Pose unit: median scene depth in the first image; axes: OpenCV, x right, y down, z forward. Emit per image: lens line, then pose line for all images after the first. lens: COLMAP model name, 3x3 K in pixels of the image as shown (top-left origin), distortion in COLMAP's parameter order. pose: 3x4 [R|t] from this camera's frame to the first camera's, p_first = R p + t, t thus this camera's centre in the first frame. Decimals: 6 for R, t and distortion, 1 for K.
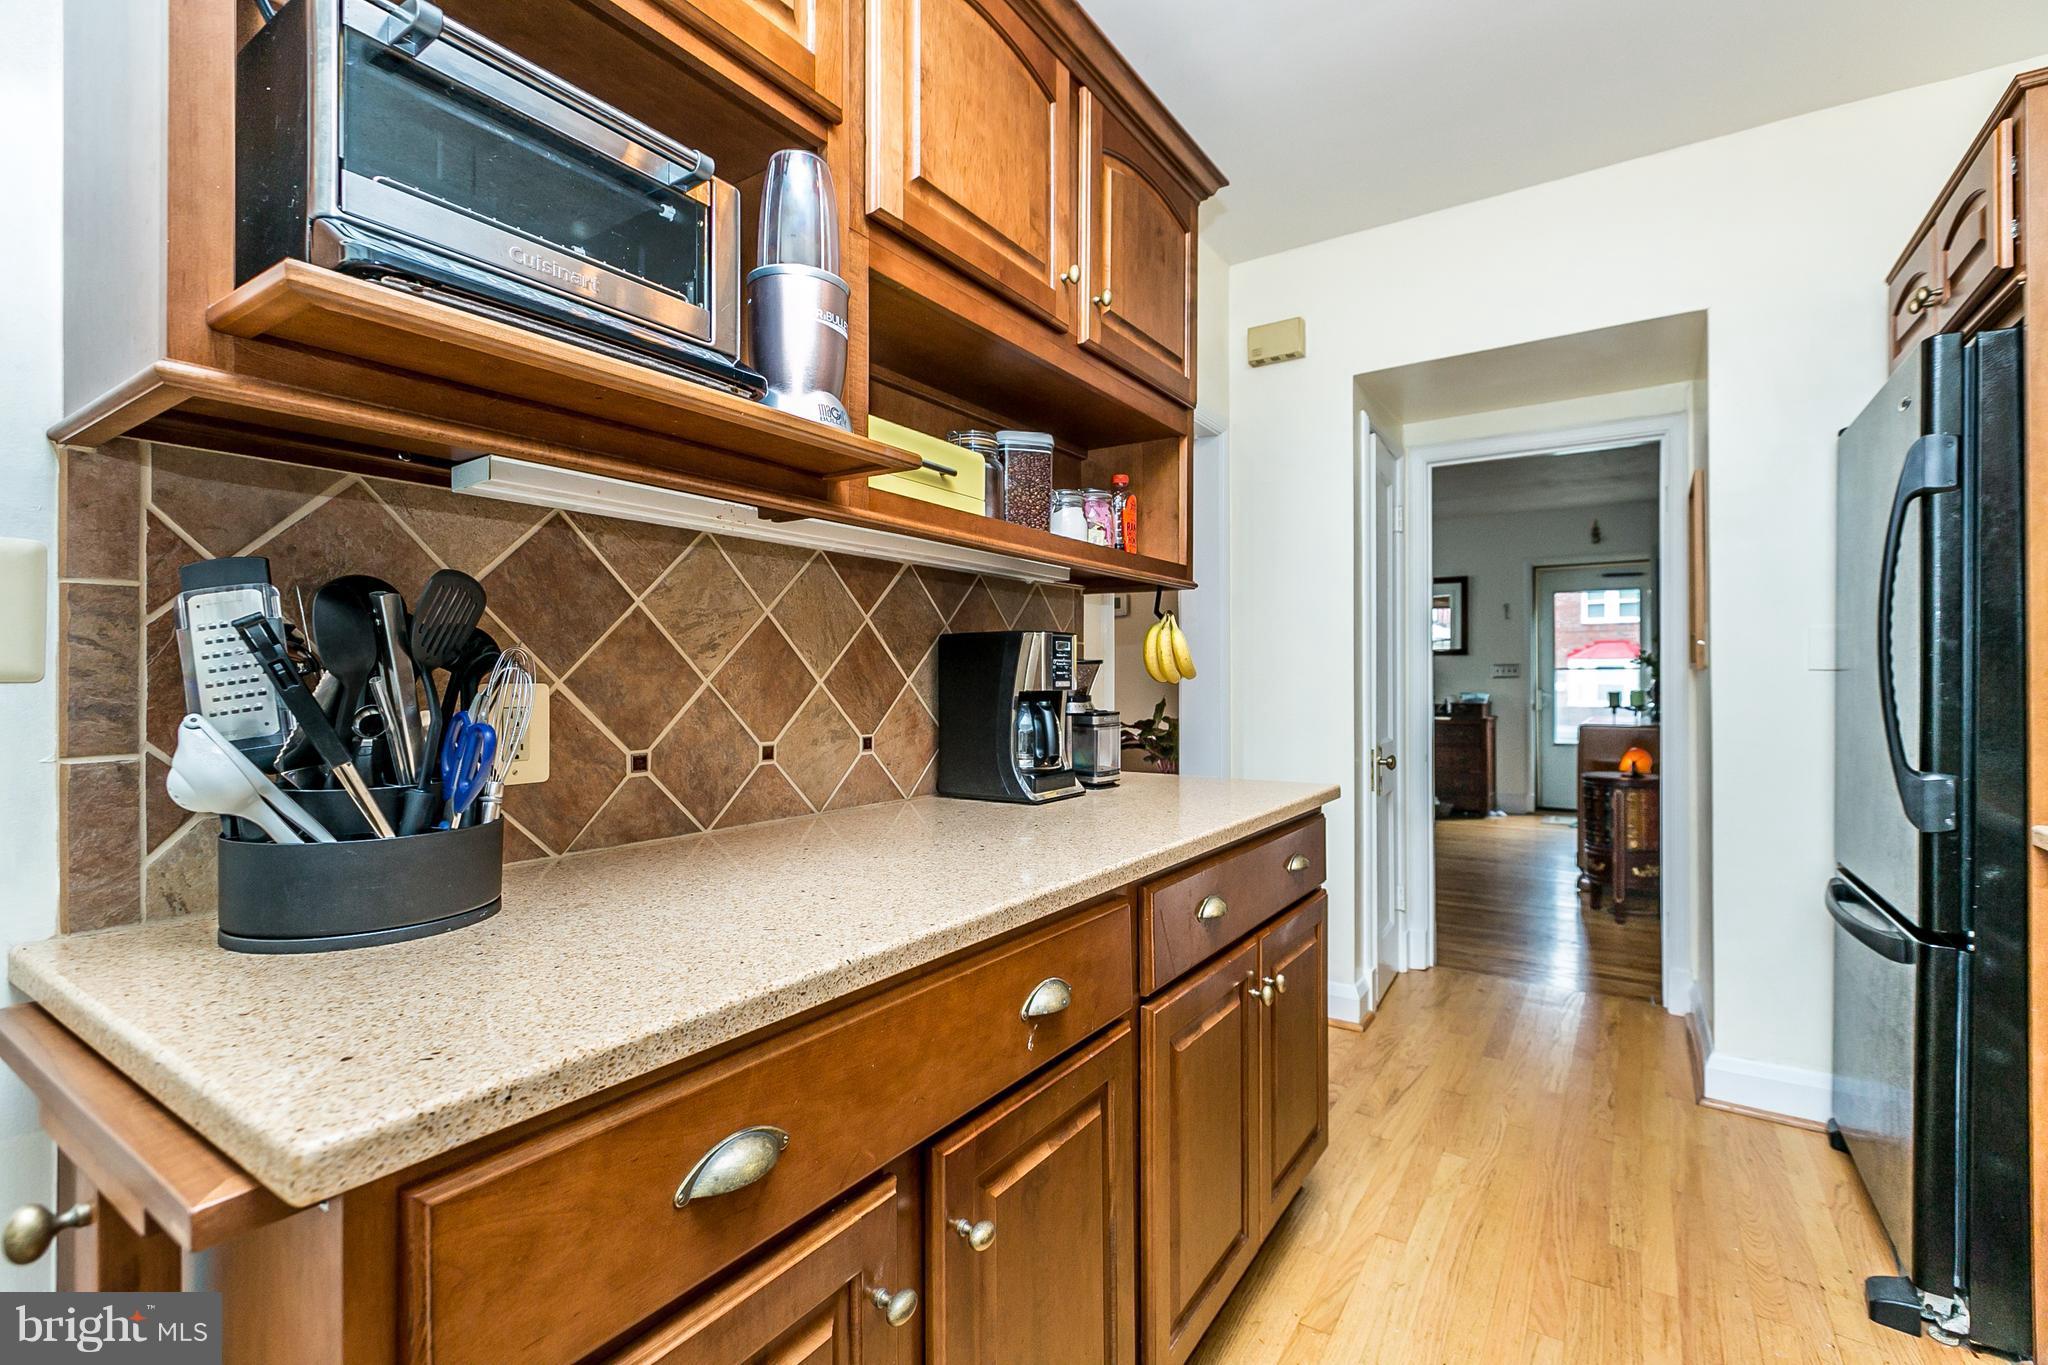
lens RADIAL K [[924.8, 0, 1024.0], [0, 924.8, 682.5], [0, 0, 1]] dist [0.000194, 0.000194]
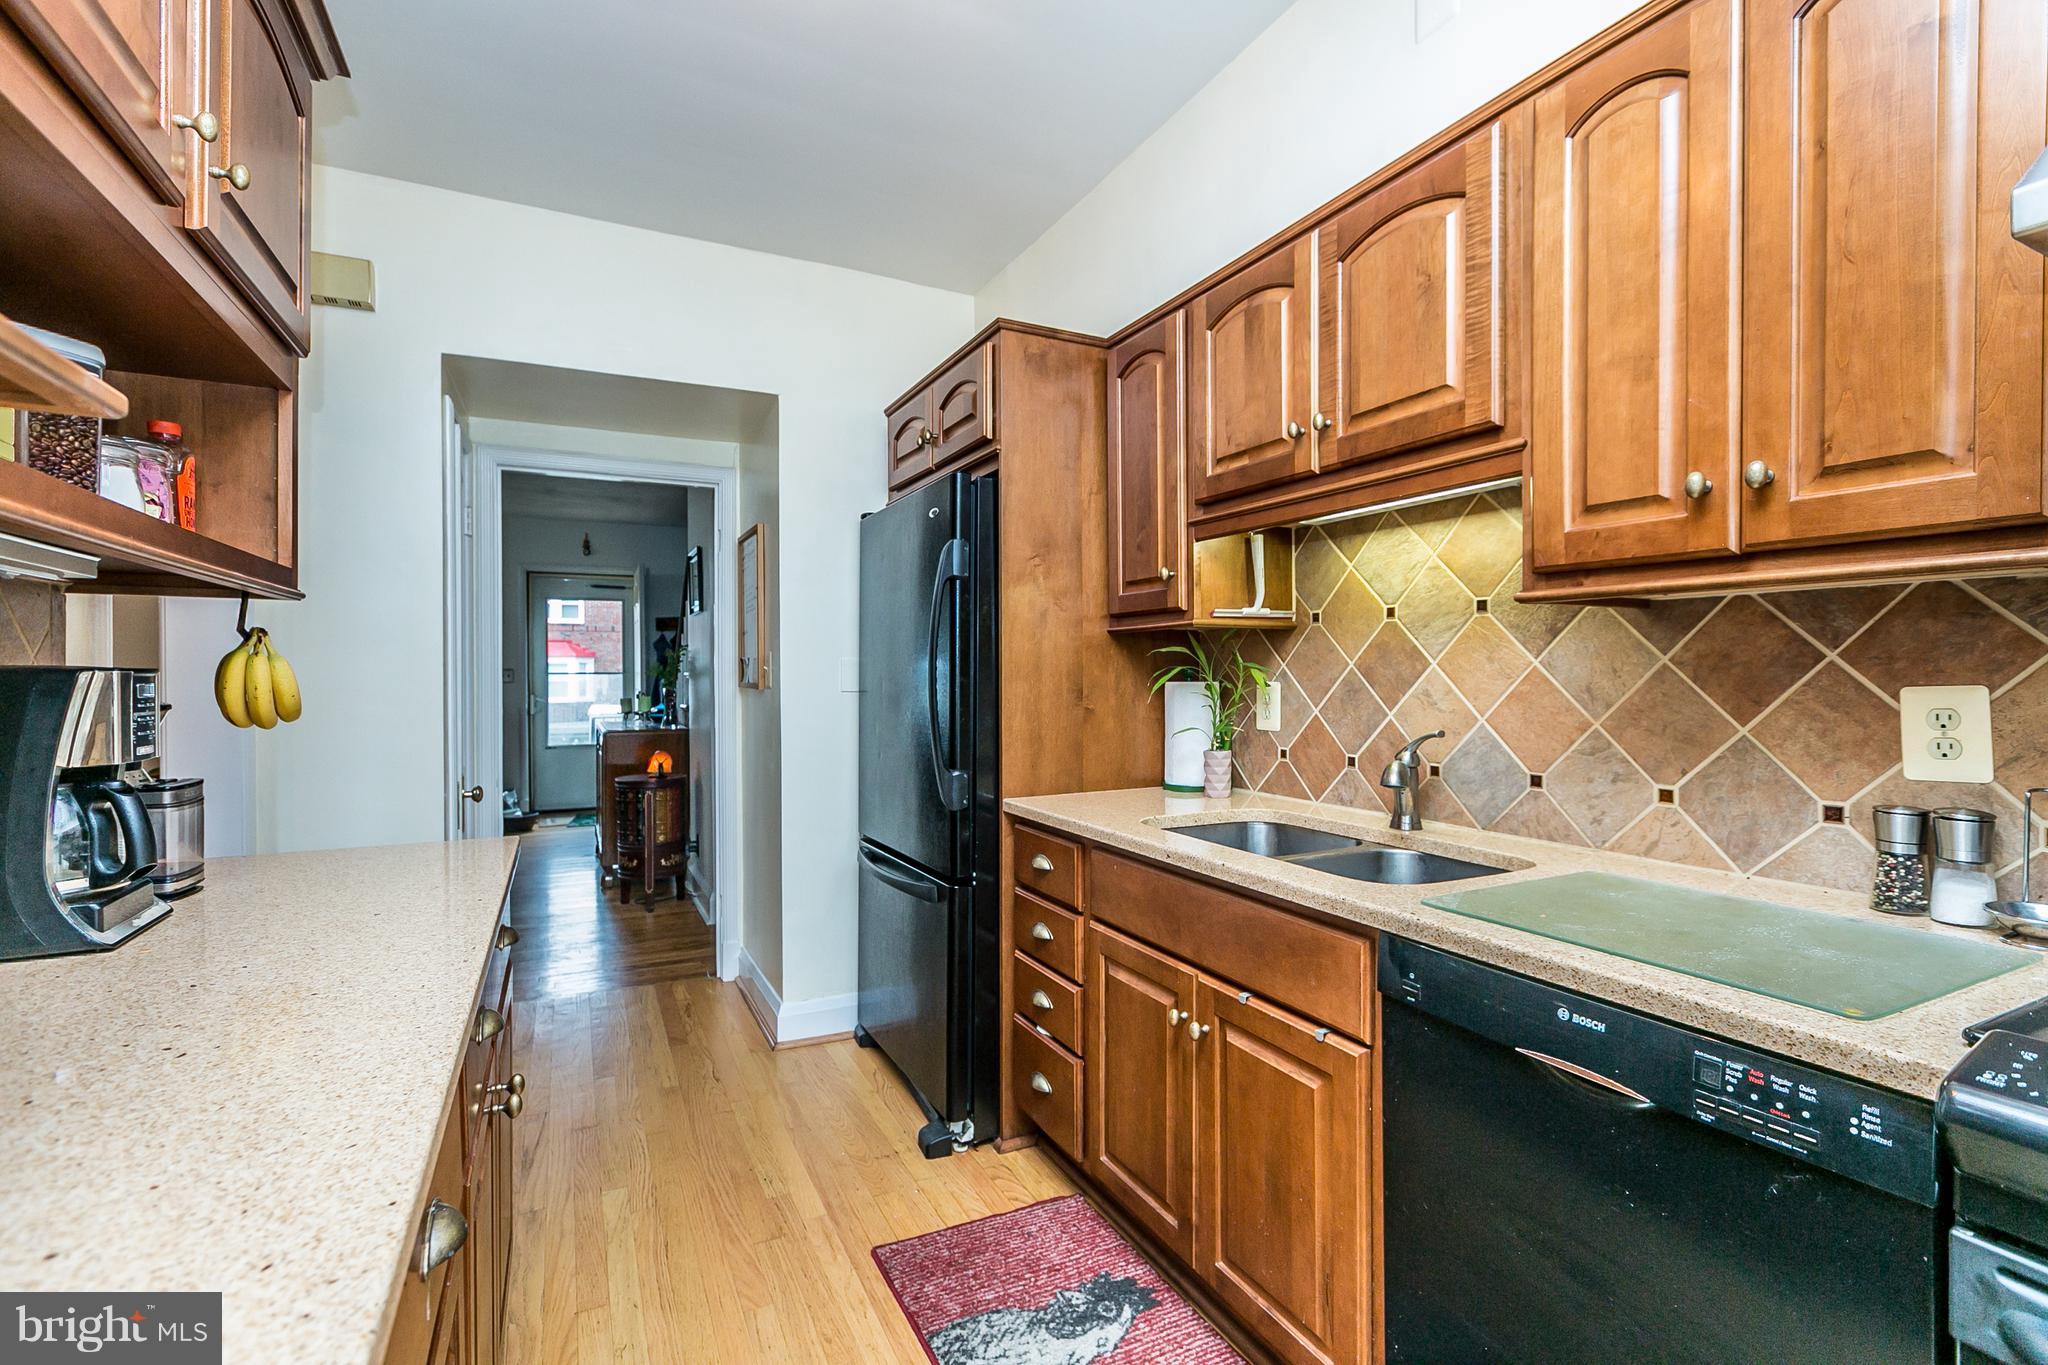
lens RADIAL K [[924.8, 0, 1024.0], [0, 924.8, 682.5], [0, 0, 1]] dist [0.000194, 0.000194]
pose [[0.491378, -0.011199, 0.870874, -0.191116], [0.005264, 0.999937, 0.009889, -0.042915], [-0.870930, -0.000275, 0.491406, 0.145987]]
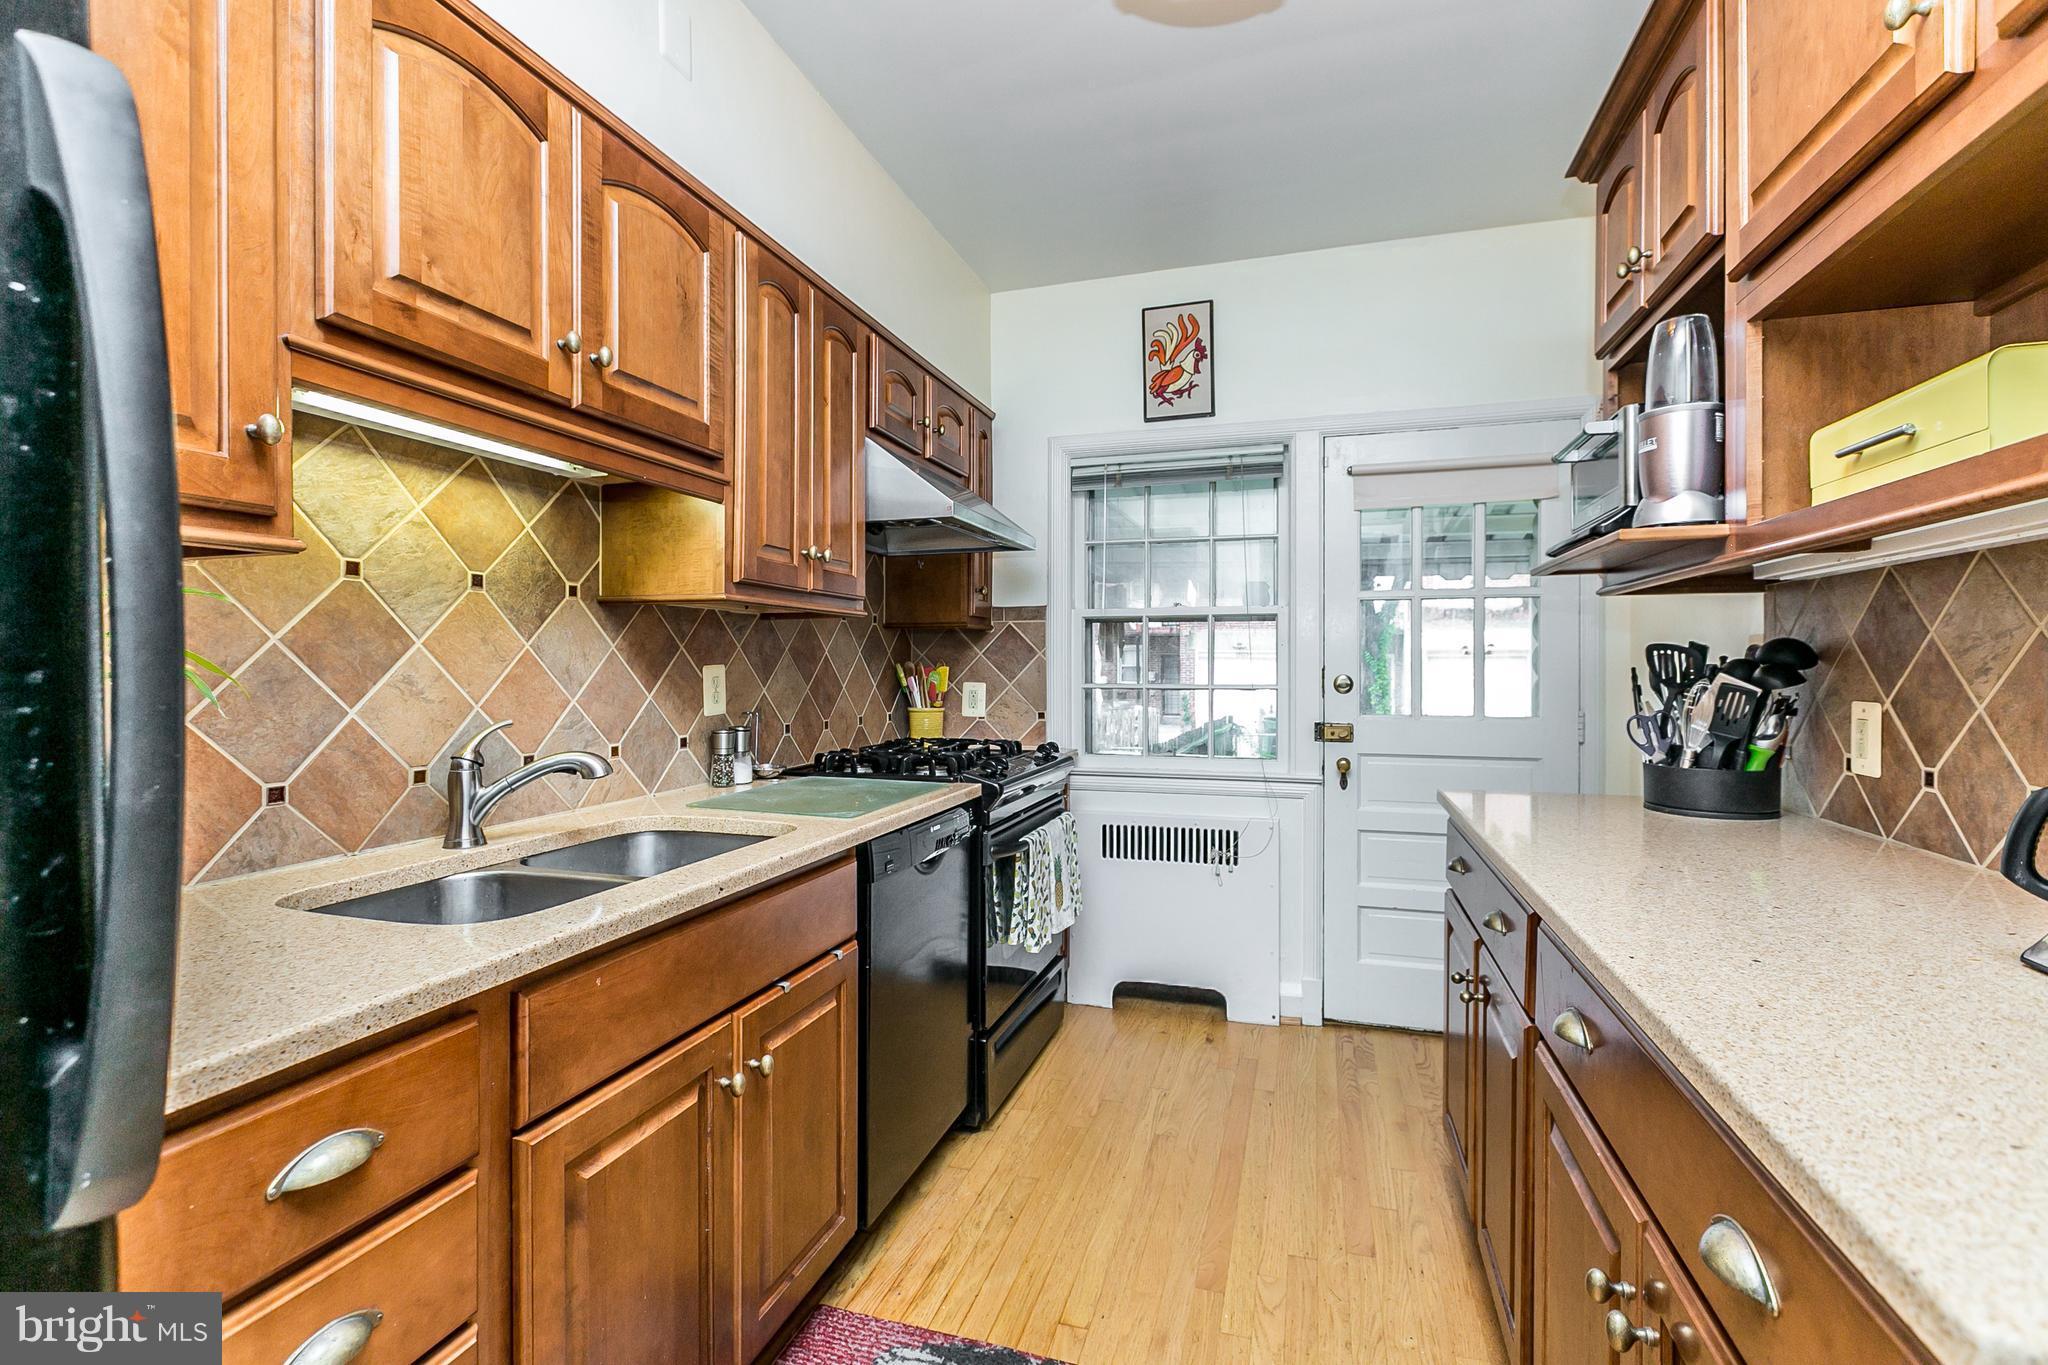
lens RADIAL K [[922.7, 0, 1024.0], [0, 922.7, 682.5], [0, 0, 1]] dist [0.000408, 0.000045]
pose [[-0.956994, 0.006764, -0.290029, 0.612115], [0.000421, 0.999759, 0.021928, -0.034345], [0.290107, 0.020863, -0.956767, 1.150219]]
